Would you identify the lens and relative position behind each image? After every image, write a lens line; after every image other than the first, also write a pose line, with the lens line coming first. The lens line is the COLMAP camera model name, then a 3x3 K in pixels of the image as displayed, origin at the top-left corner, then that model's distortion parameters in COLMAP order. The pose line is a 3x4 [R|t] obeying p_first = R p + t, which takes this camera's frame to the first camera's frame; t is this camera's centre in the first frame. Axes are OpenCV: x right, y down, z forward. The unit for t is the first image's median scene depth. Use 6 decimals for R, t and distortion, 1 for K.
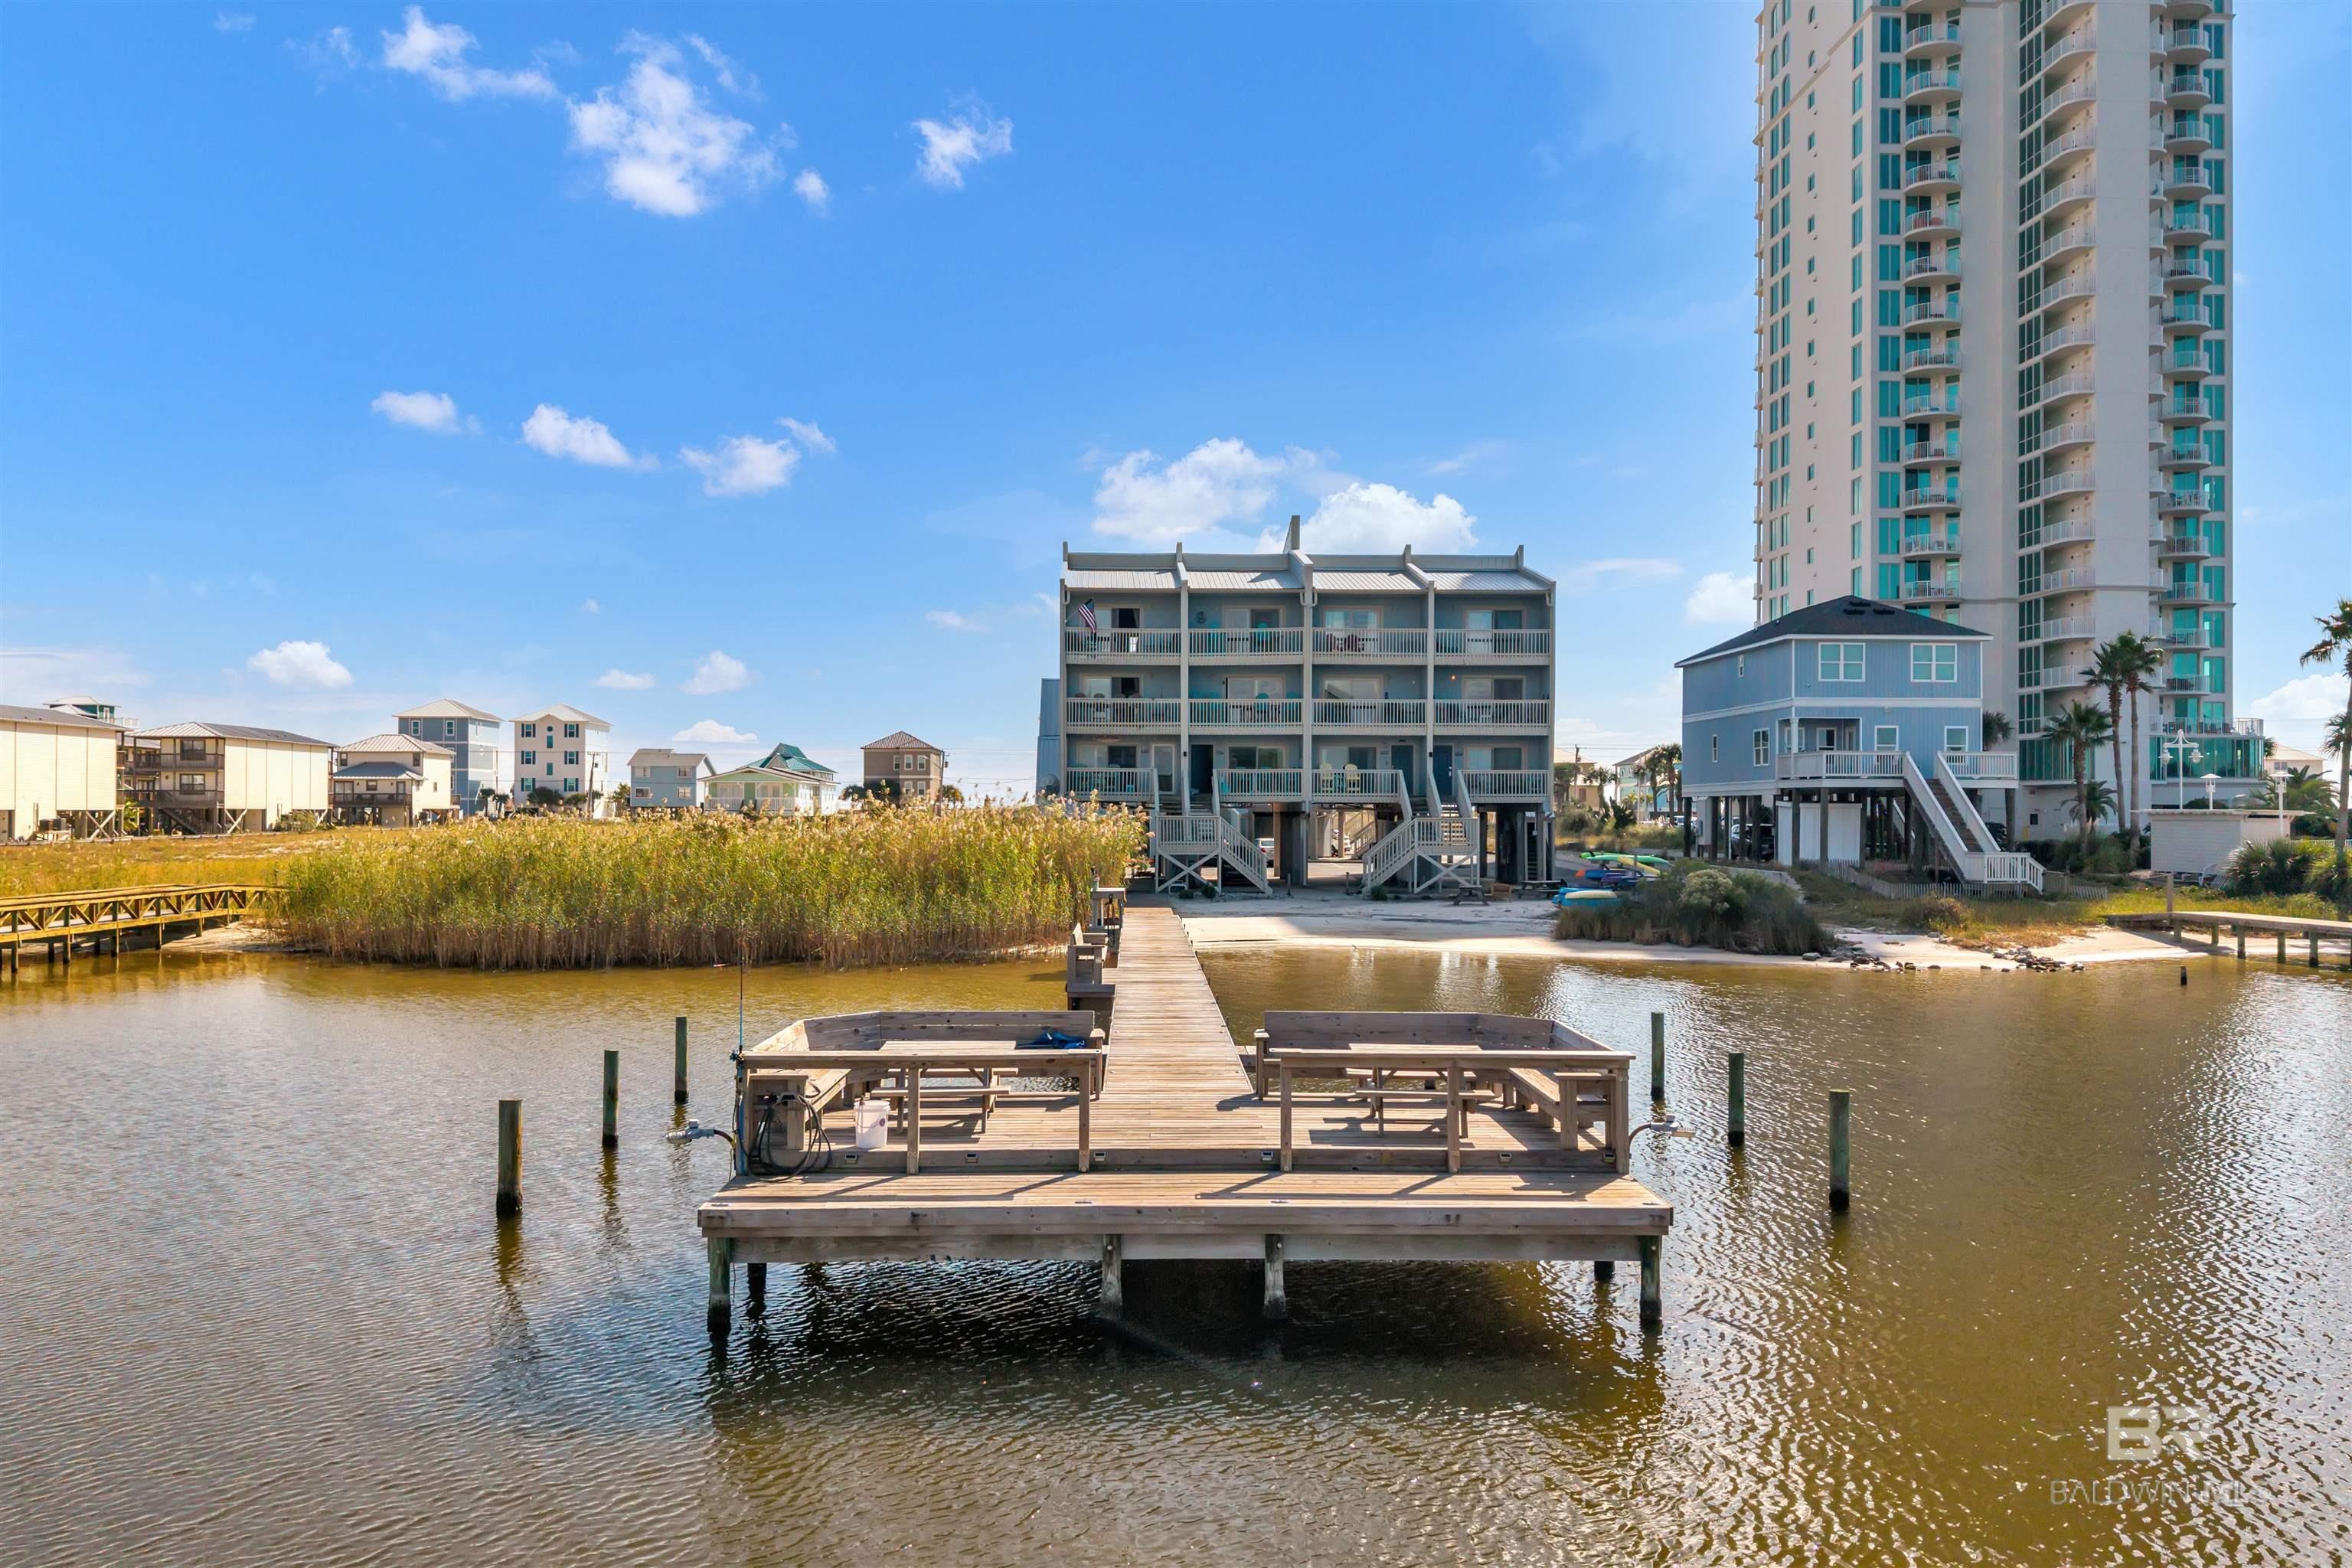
lens RADIAL K [[1880.9, 0, 1144.0], [0, 1880.9, 809.4], [0, 0, 1]] dist [0.059433, -0.096507]
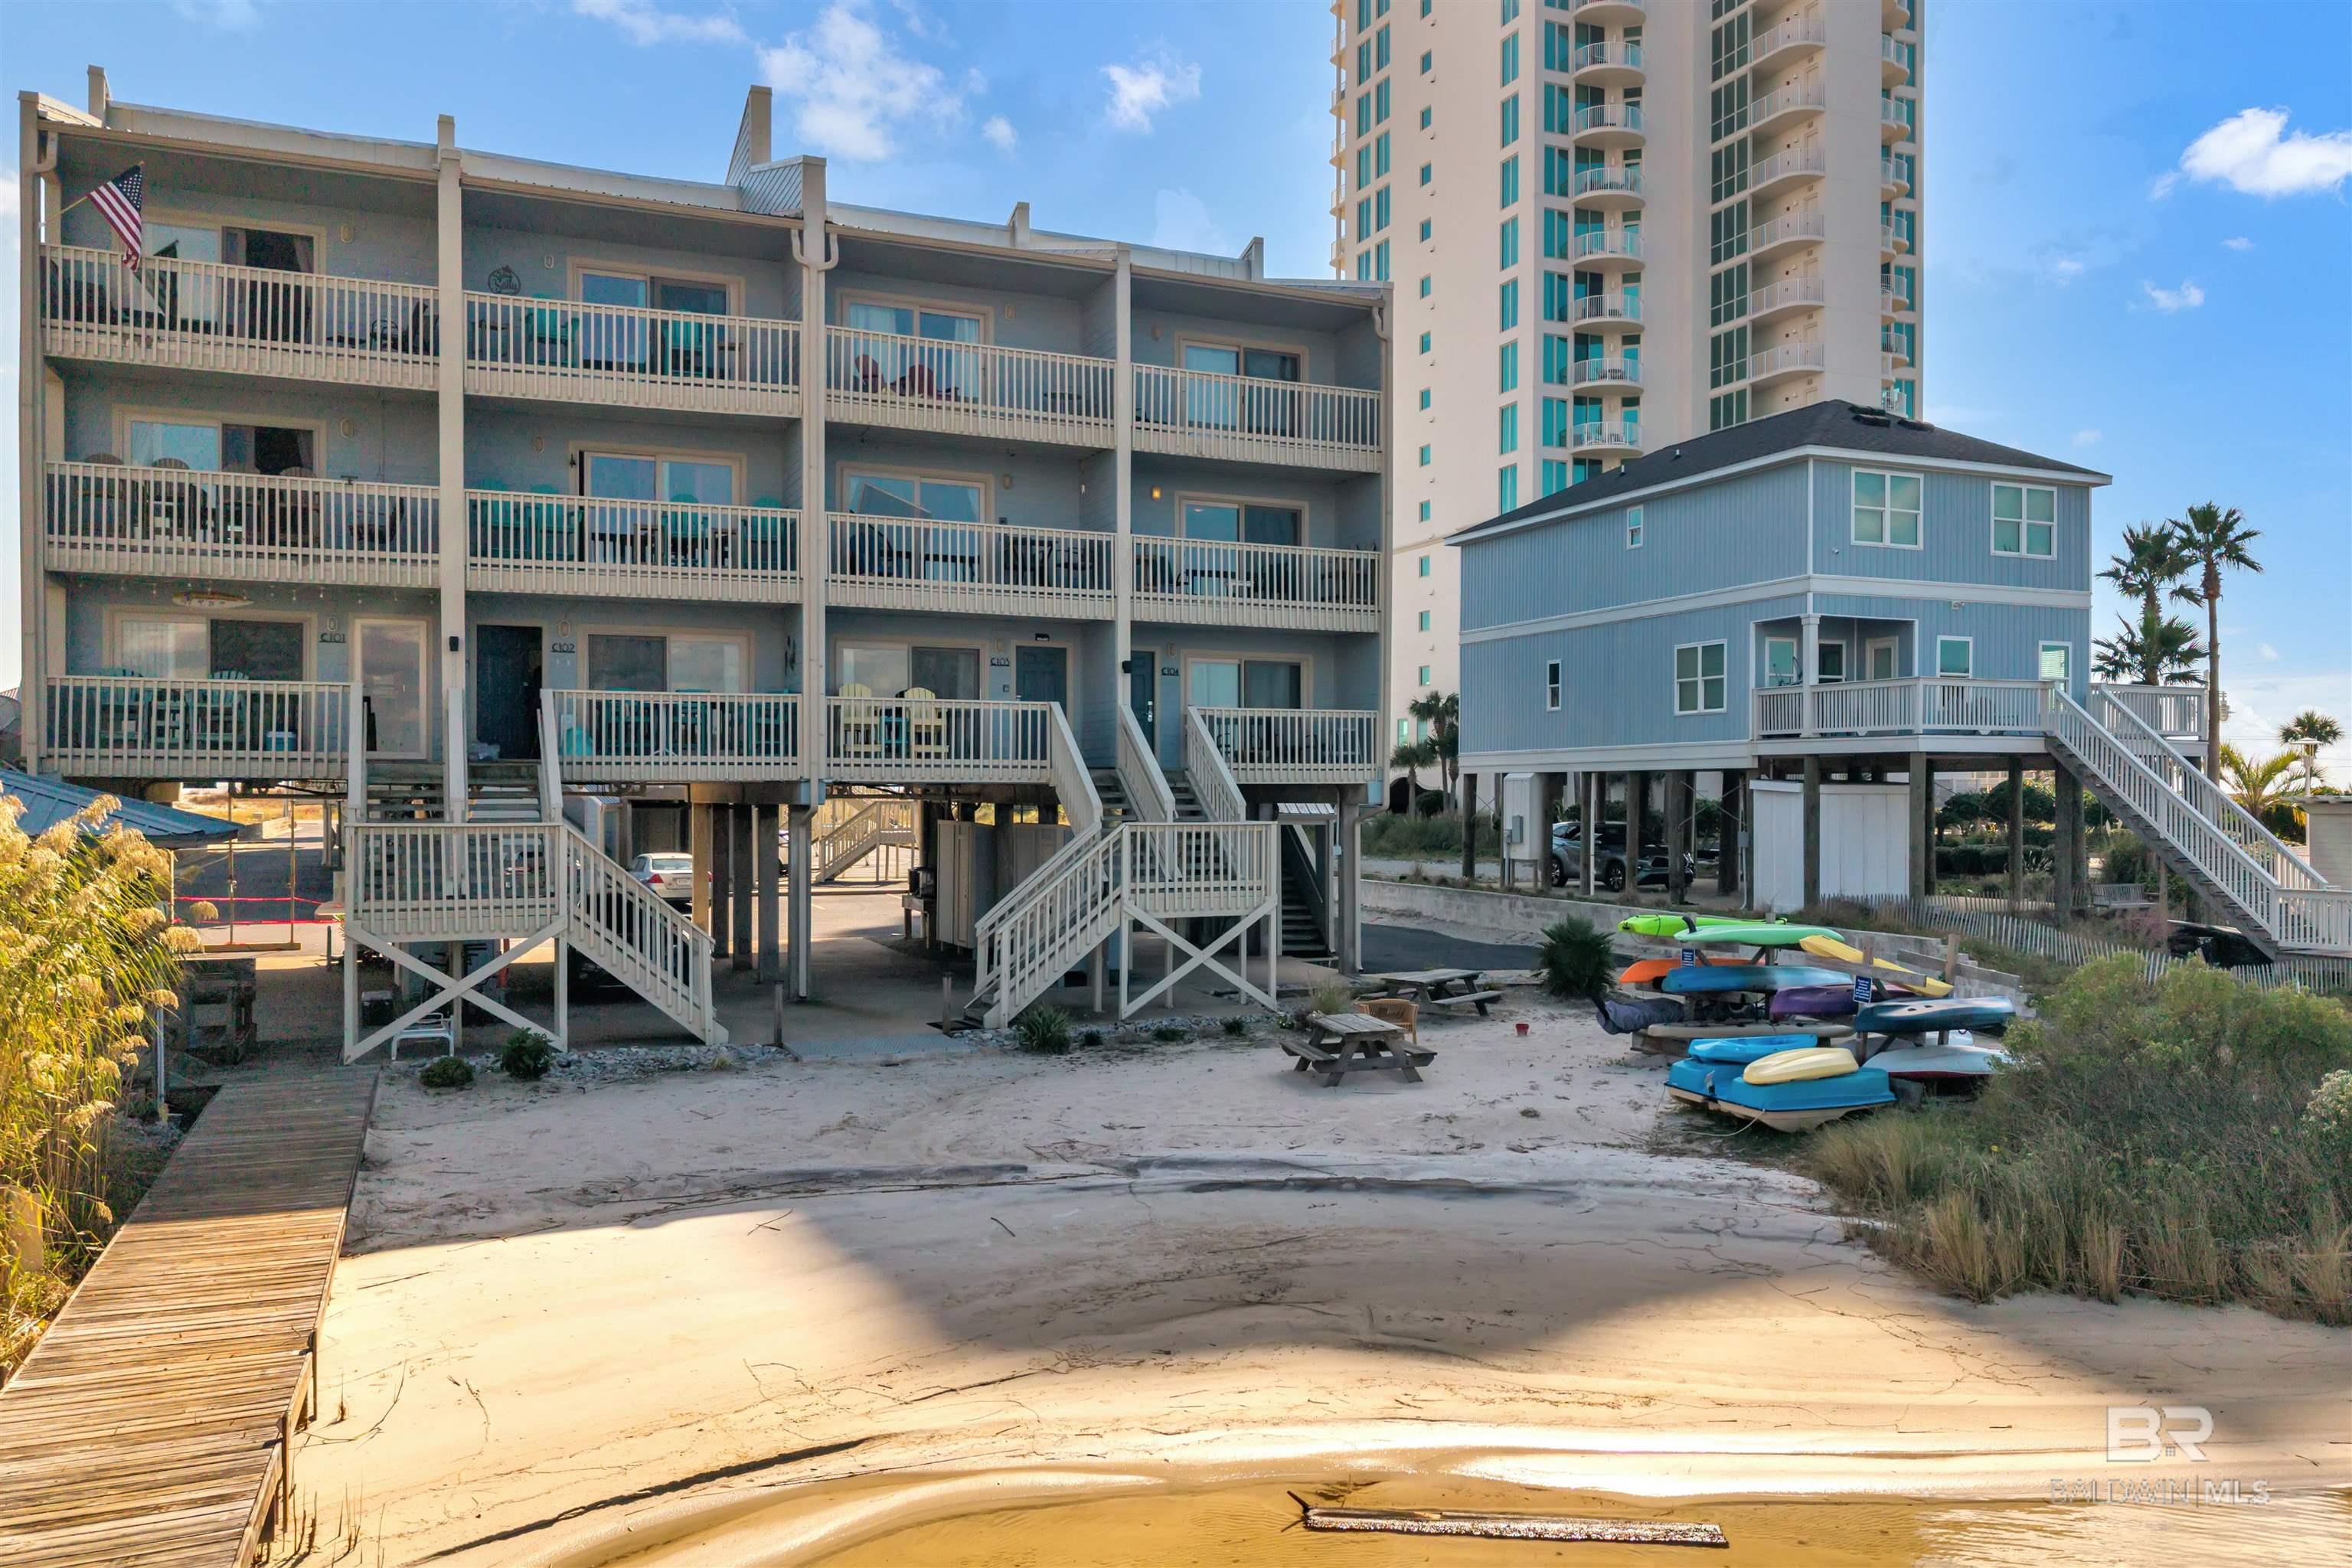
lens RADIAL K [[1404.0, 0, 1176.0], [0, 1404.0, 784.0], [0, 0, 1]] dist [0.048029, -0.031507]
pose [[0.900483, 0.002163, 0.434885, 0.028098], [-0.000529, 0.999992, -0.003878, -0.001845], [-0.434890, 0.003262, 0.900477, 0.698112]]
